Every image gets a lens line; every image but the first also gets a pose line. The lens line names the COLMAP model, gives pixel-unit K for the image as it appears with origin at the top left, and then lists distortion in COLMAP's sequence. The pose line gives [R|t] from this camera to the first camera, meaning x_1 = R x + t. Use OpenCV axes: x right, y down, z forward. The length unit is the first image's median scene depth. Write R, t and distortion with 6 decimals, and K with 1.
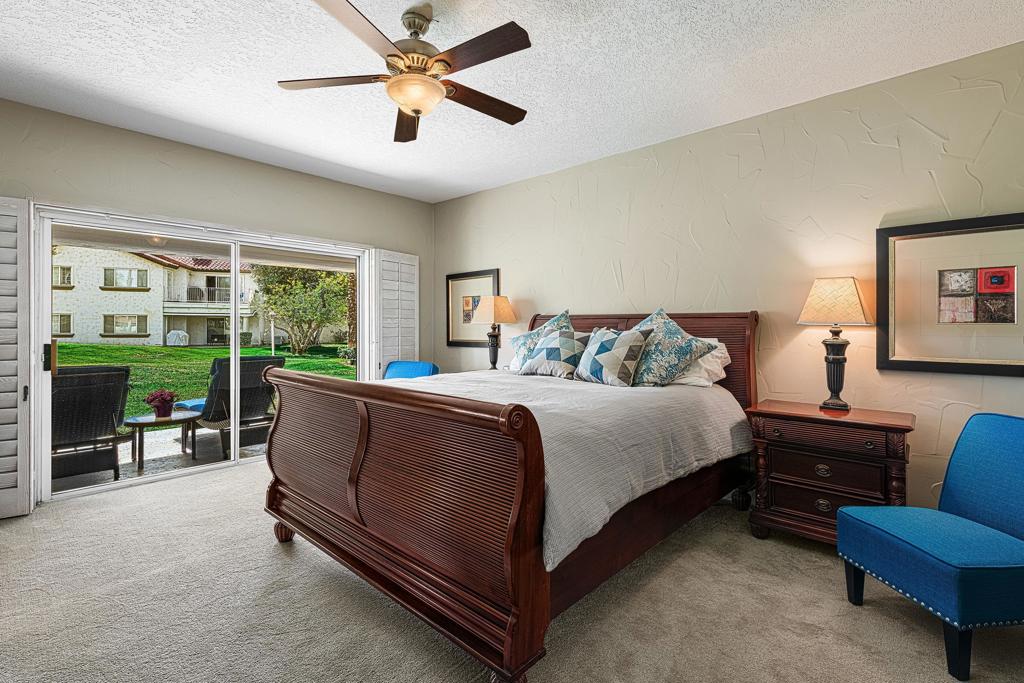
lens RADIAL K [[492.5, 0, 514.4], [0, 492.5, 329.2], [0, 0, 1]] dist [-0.000182, -0.000828]
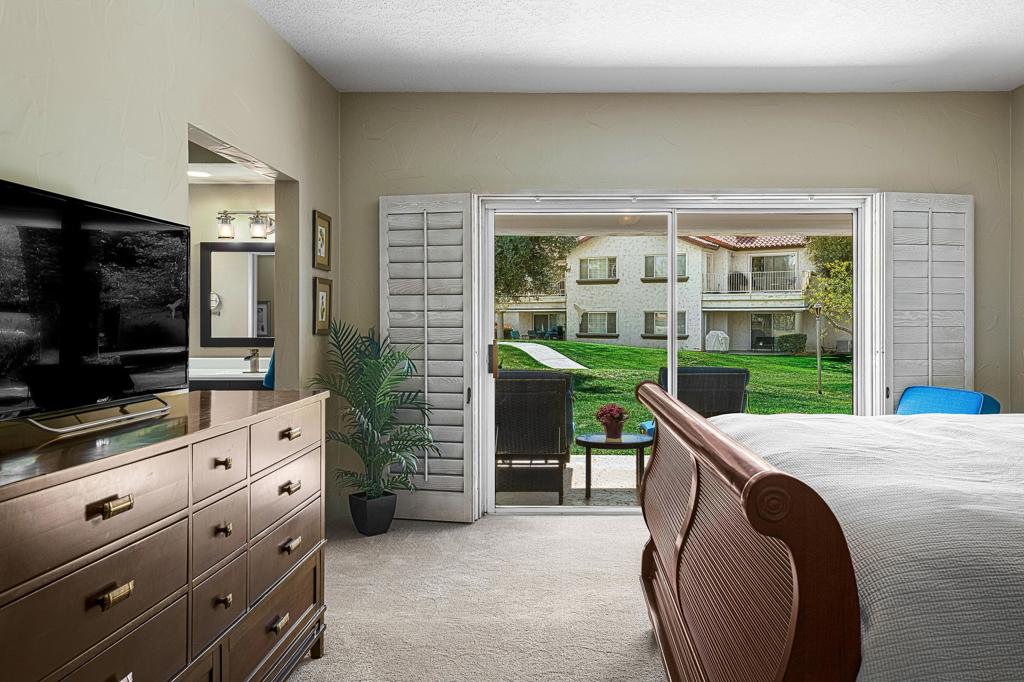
lens RADIAL K [[754.7, 0, 515.7], [0, 754.7, 326.5], [0, 0, 1]] dist [0.004748, 0.000054]
pose [[0.645517, -0.001325, -0.763745, 0.123553], [-0.001514, 0.999994, -0.003014, 0.000138], [0.763744, 0.003102, 0.645511, 0.079405]]
